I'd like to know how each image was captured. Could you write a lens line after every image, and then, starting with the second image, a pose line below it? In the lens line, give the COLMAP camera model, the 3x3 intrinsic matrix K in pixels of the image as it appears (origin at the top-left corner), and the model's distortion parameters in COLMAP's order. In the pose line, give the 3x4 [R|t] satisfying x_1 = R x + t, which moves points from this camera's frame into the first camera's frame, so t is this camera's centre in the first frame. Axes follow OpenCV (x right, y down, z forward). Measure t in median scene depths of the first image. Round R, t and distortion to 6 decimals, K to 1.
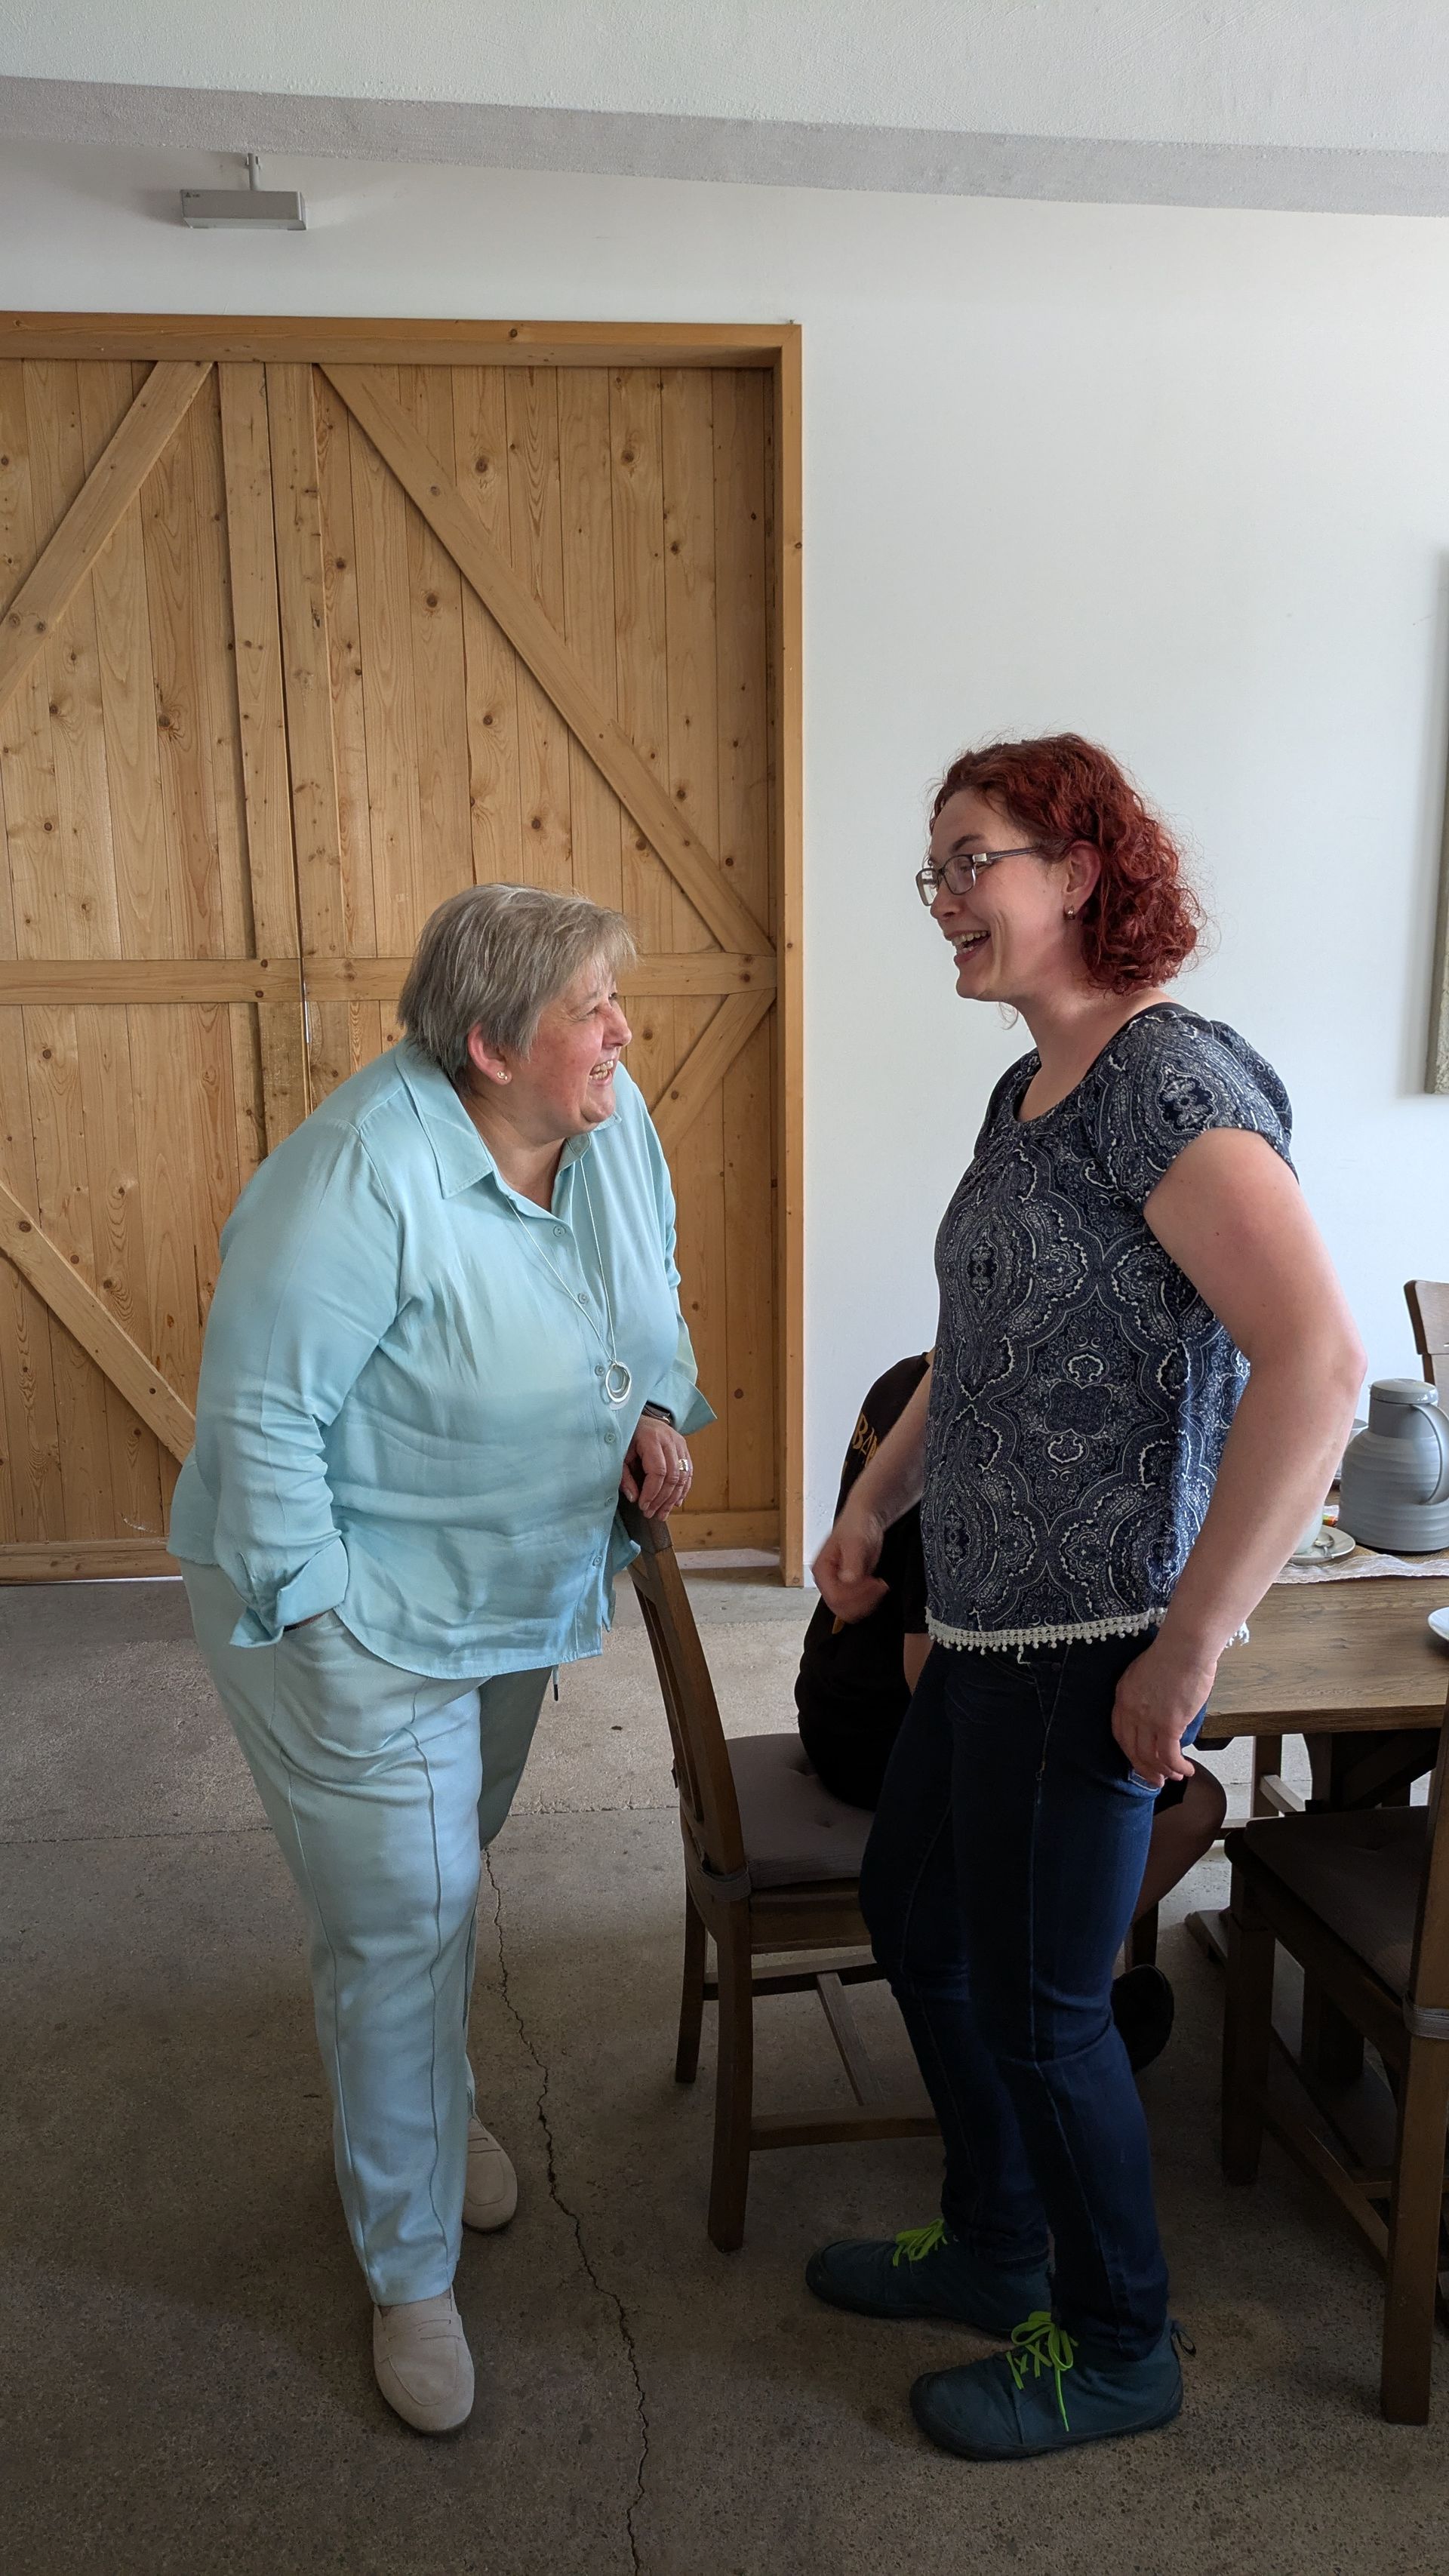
lens RADIAL K [[1940.0, 0, 762.0], [0, 1940.0, 1292.6], [0, 0, 1]] dist [0.069166, -0.094727]
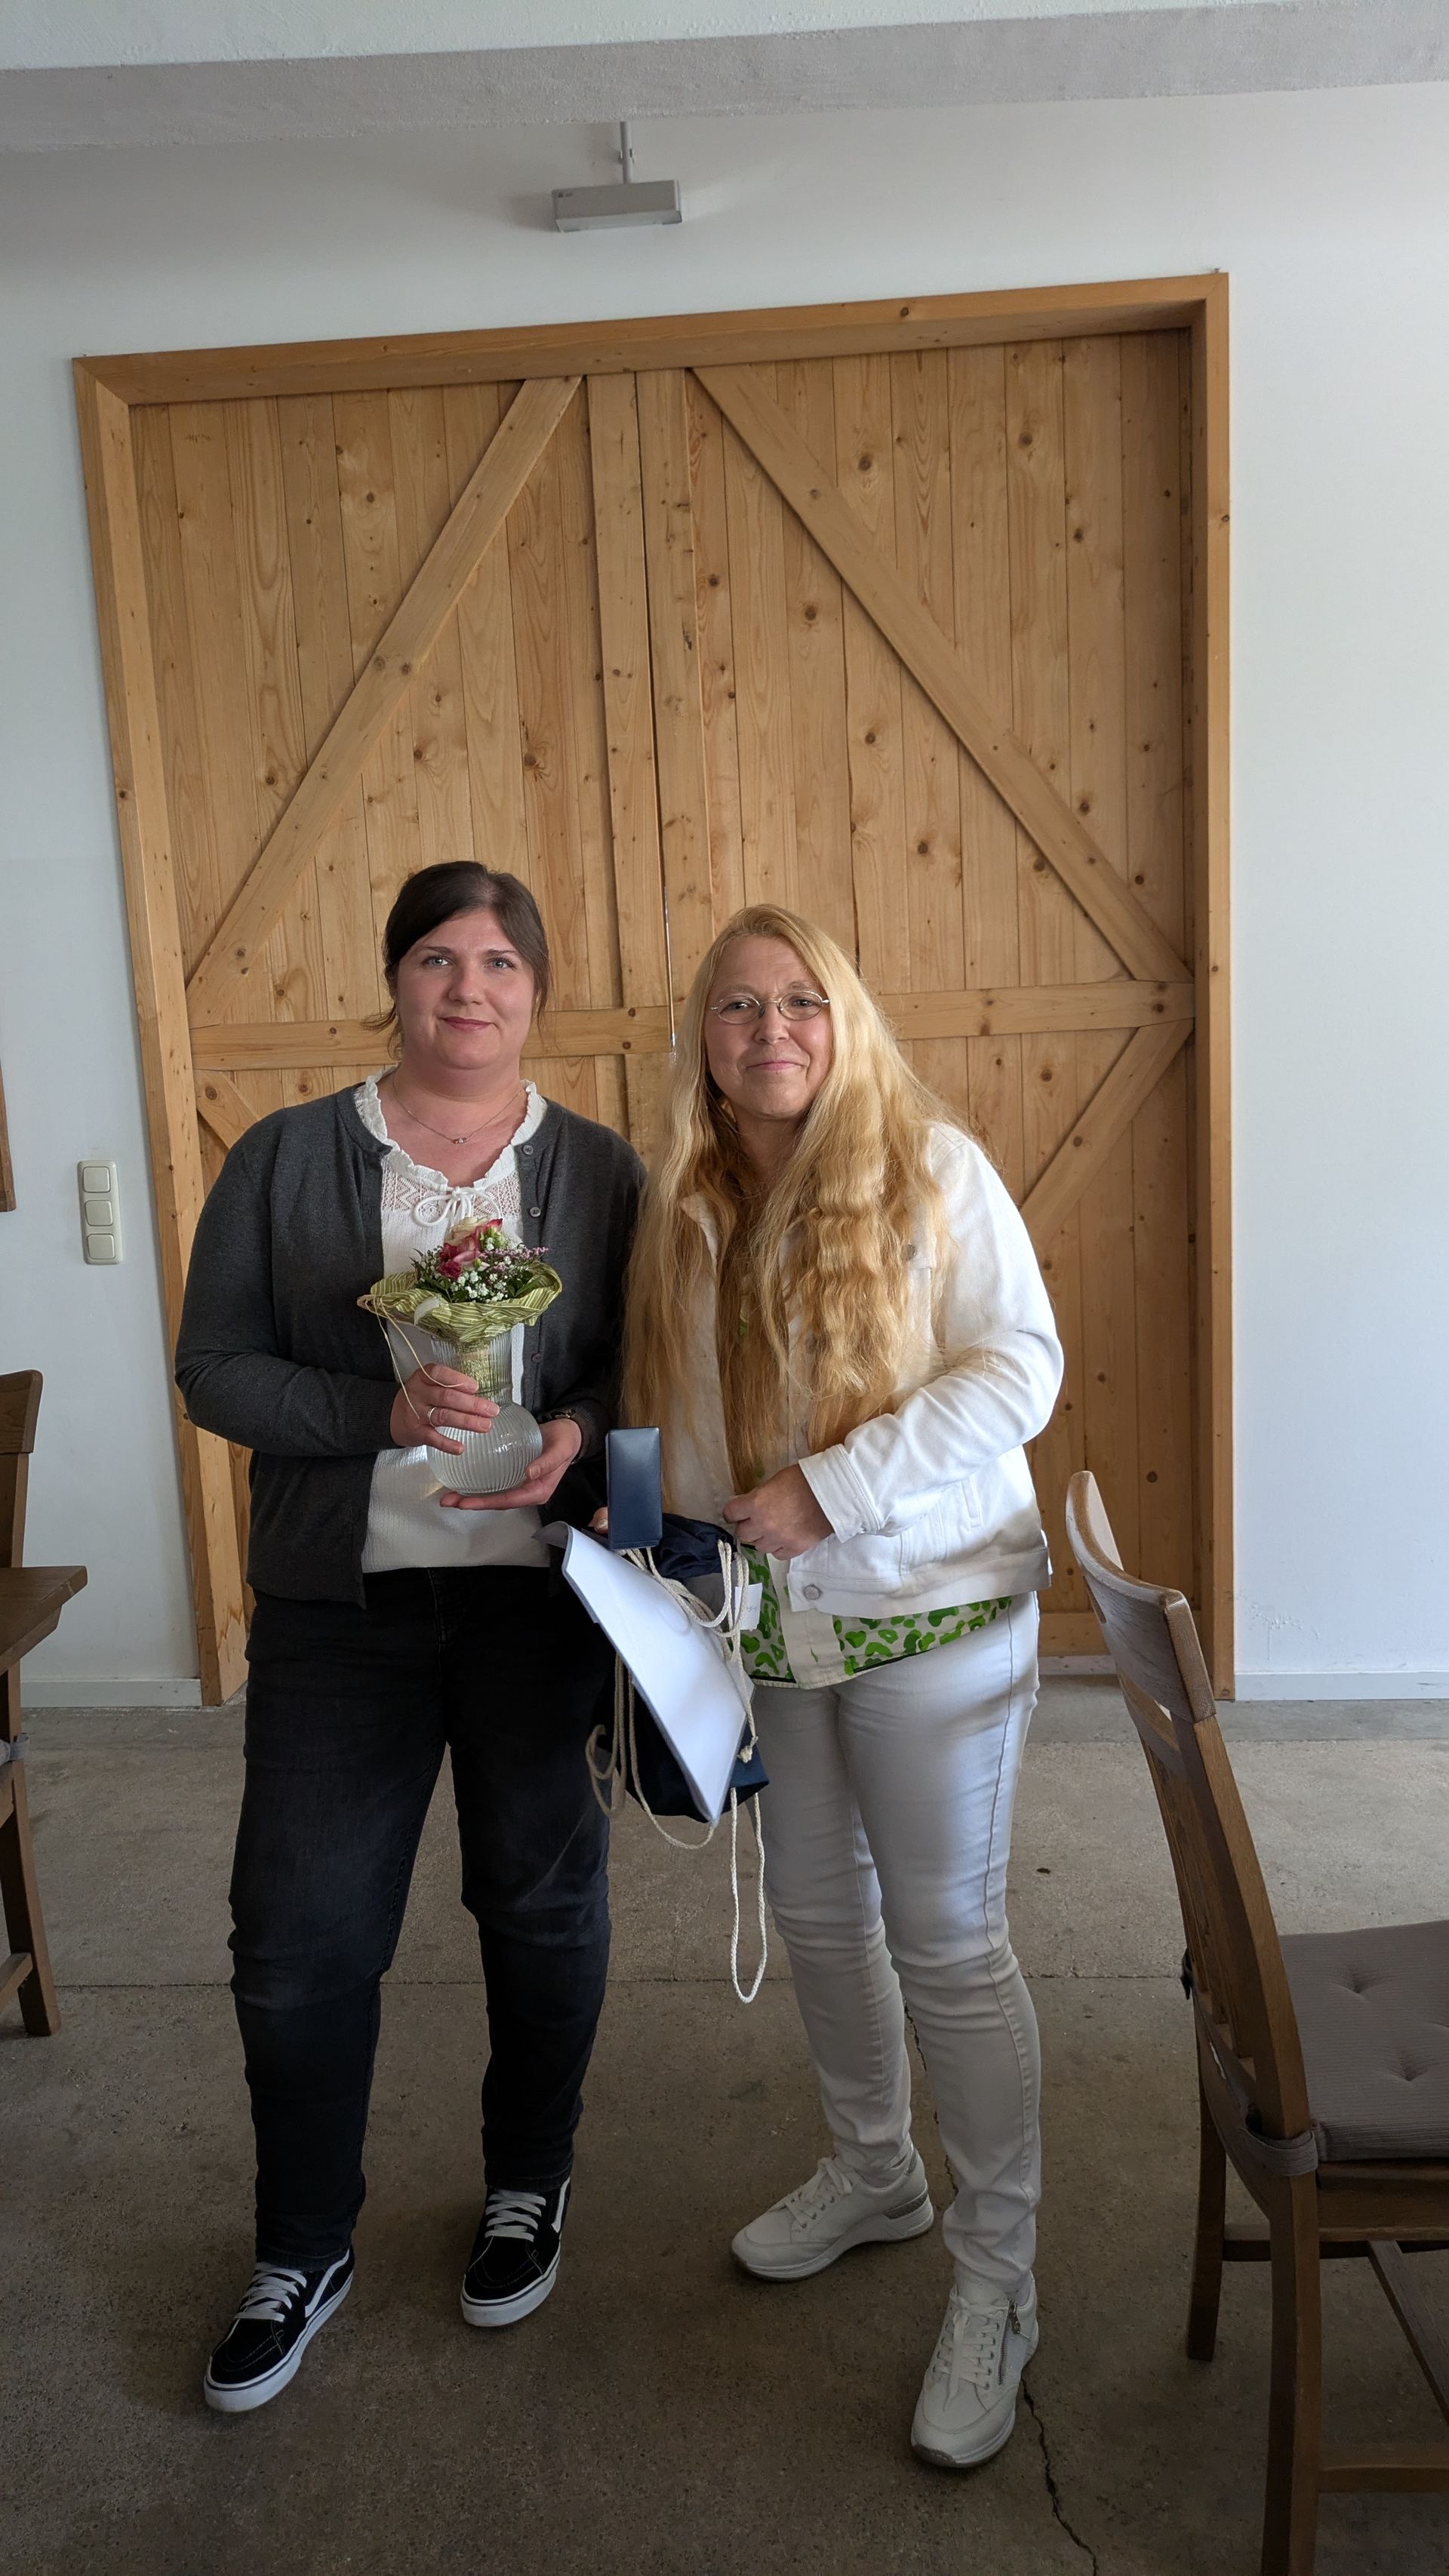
lens RADIAL K [[1940.9, 0, 740.5], [0, 1940.9, 1277.3], [0, 0, 1]] dist [0.063917, -0.079379]
pose [[0.986736, -0.011850, -0.161899, -0.056450], [0.006037, 0.999321, -0.036351, -0.008197], [0.162220, 0.034892, 0.986138, 0.099691]]
